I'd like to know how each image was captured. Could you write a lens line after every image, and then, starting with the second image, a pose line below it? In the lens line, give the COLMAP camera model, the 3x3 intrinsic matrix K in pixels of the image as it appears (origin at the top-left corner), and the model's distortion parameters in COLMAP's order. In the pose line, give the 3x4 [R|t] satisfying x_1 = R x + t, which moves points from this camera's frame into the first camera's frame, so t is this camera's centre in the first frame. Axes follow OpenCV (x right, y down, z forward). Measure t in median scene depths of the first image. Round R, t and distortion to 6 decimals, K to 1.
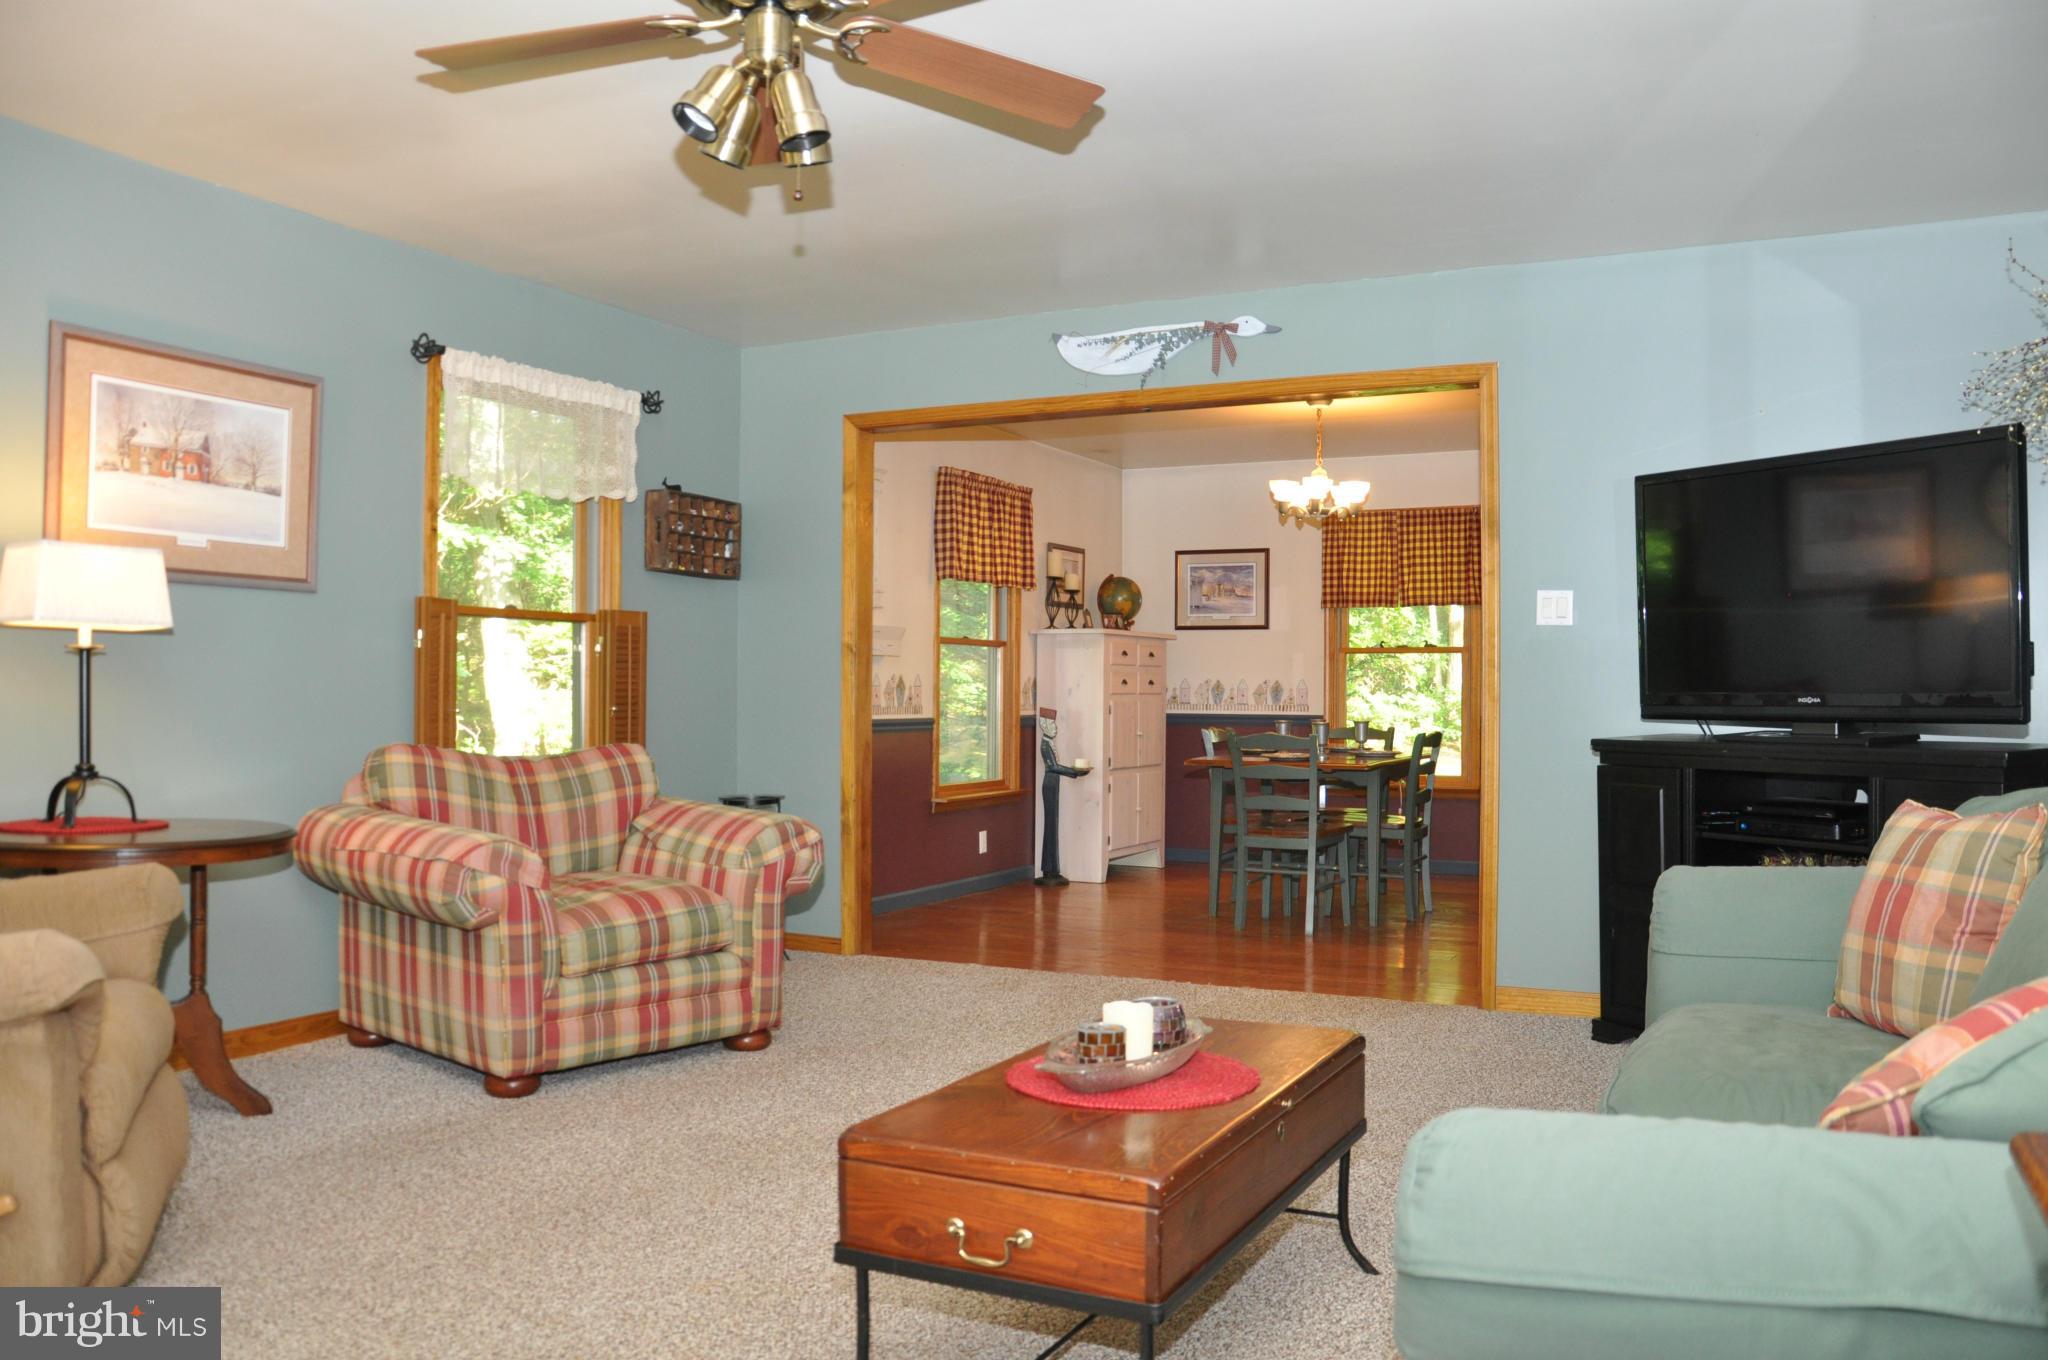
lens RADIAL K [[1597.5, 0, 1036.4], [0, 1597.5, 705.2], [0, 0, 1]] dist [-0.161631, 0.125784]
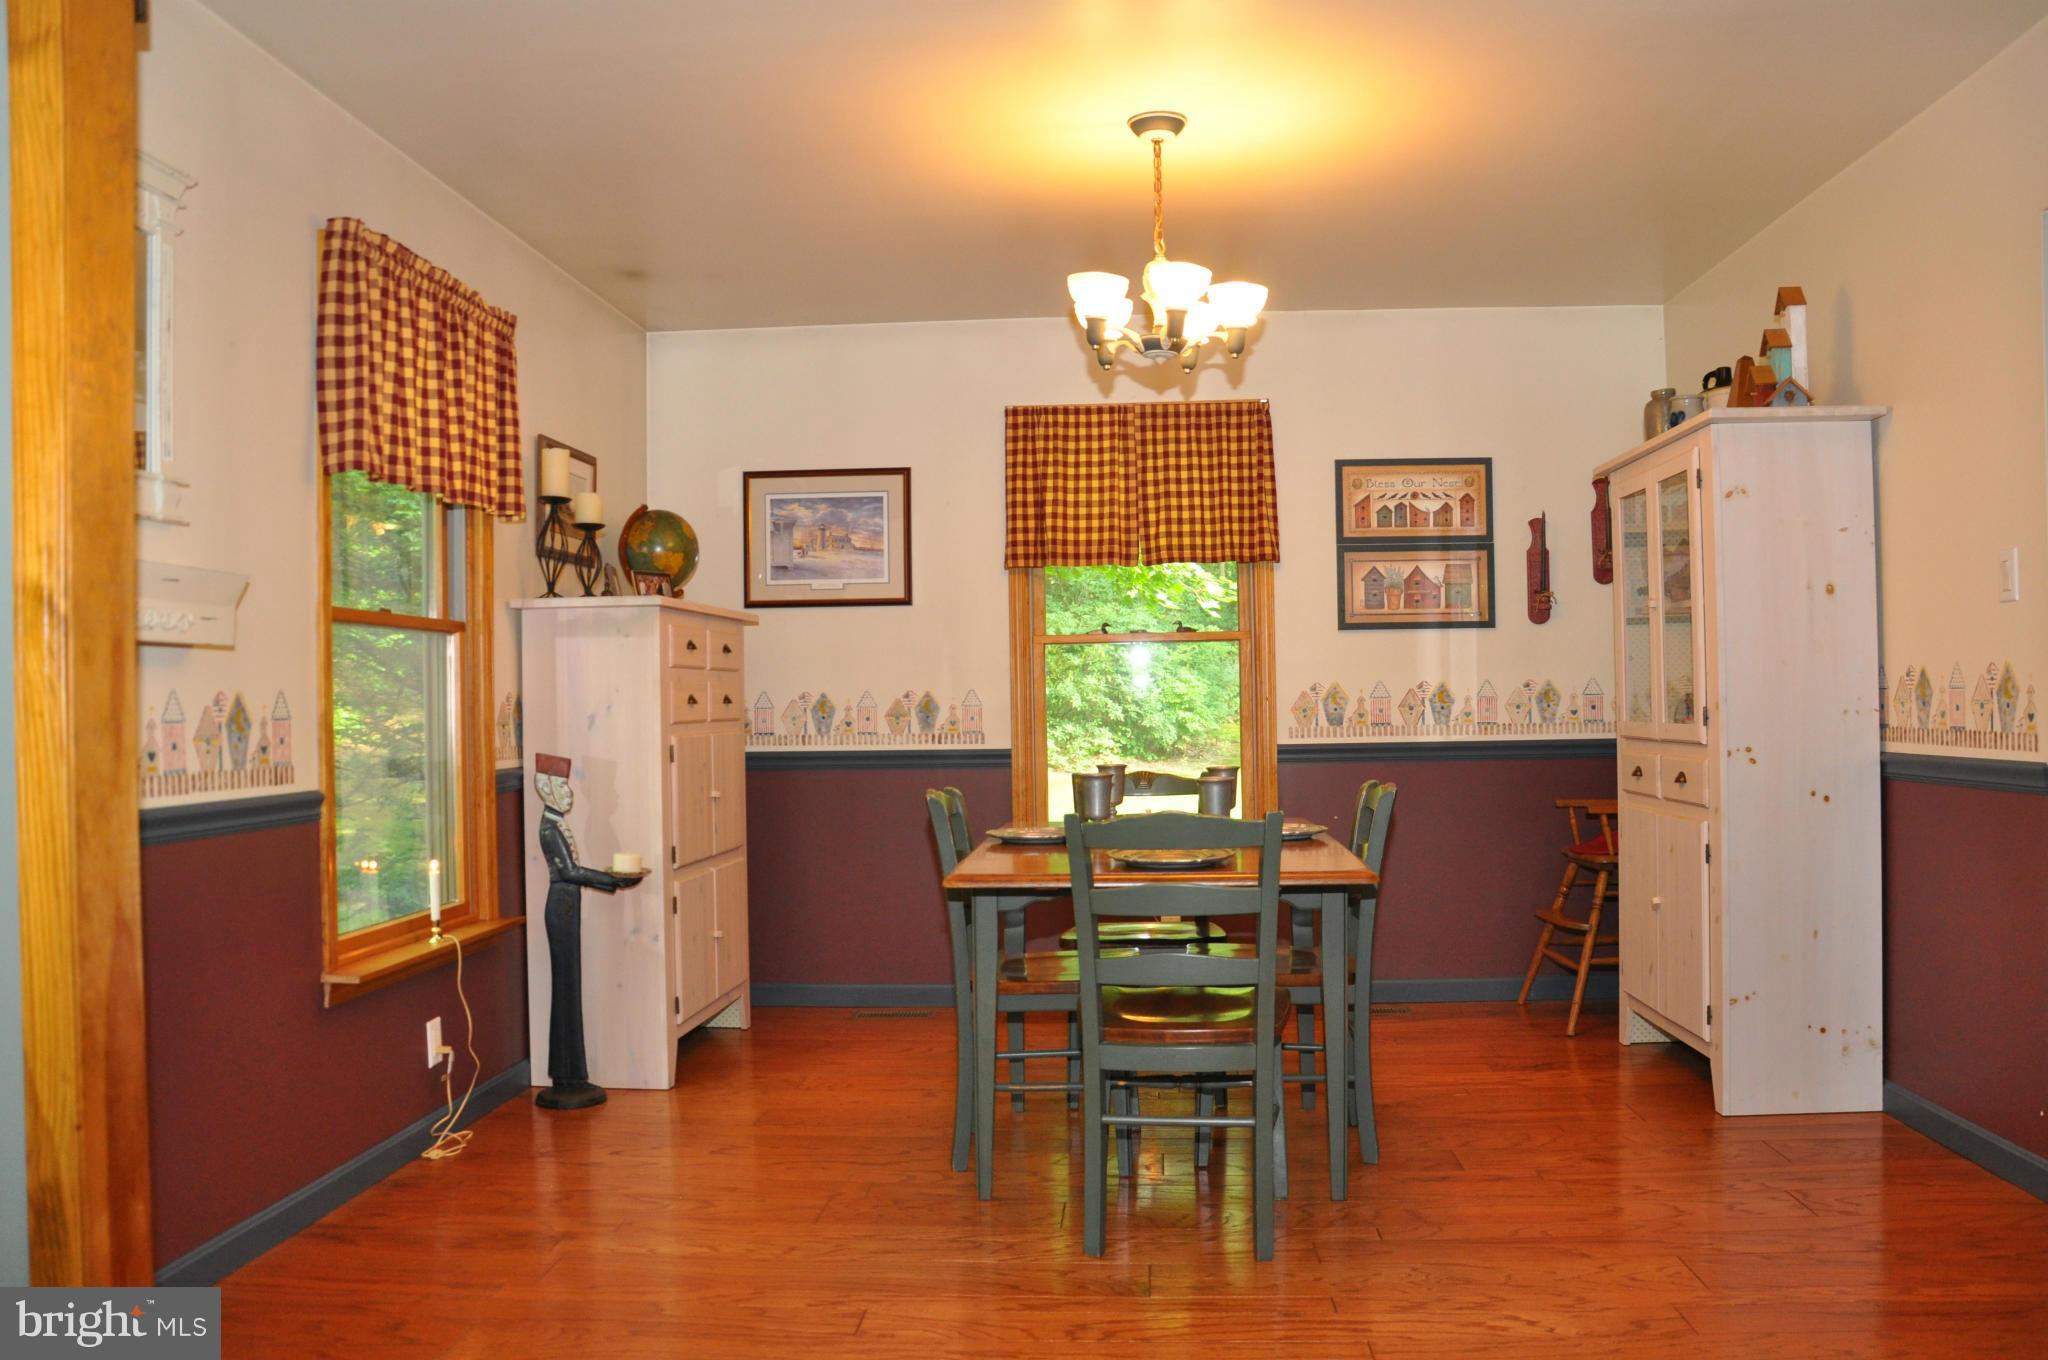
lens RADIAL K [[1597.5, 0, 1036.4], [0, 1597.5, 705.2], [0, 0, 1]] dist [-0.161631, 0.125784]
pose [[0.923845, -0.020384, 0.382225, -0.040659], [0.023465, 0.999719, -0.003400, -0.008390], [-0.382048, 0.012110, 0.924063, 0.479638]]
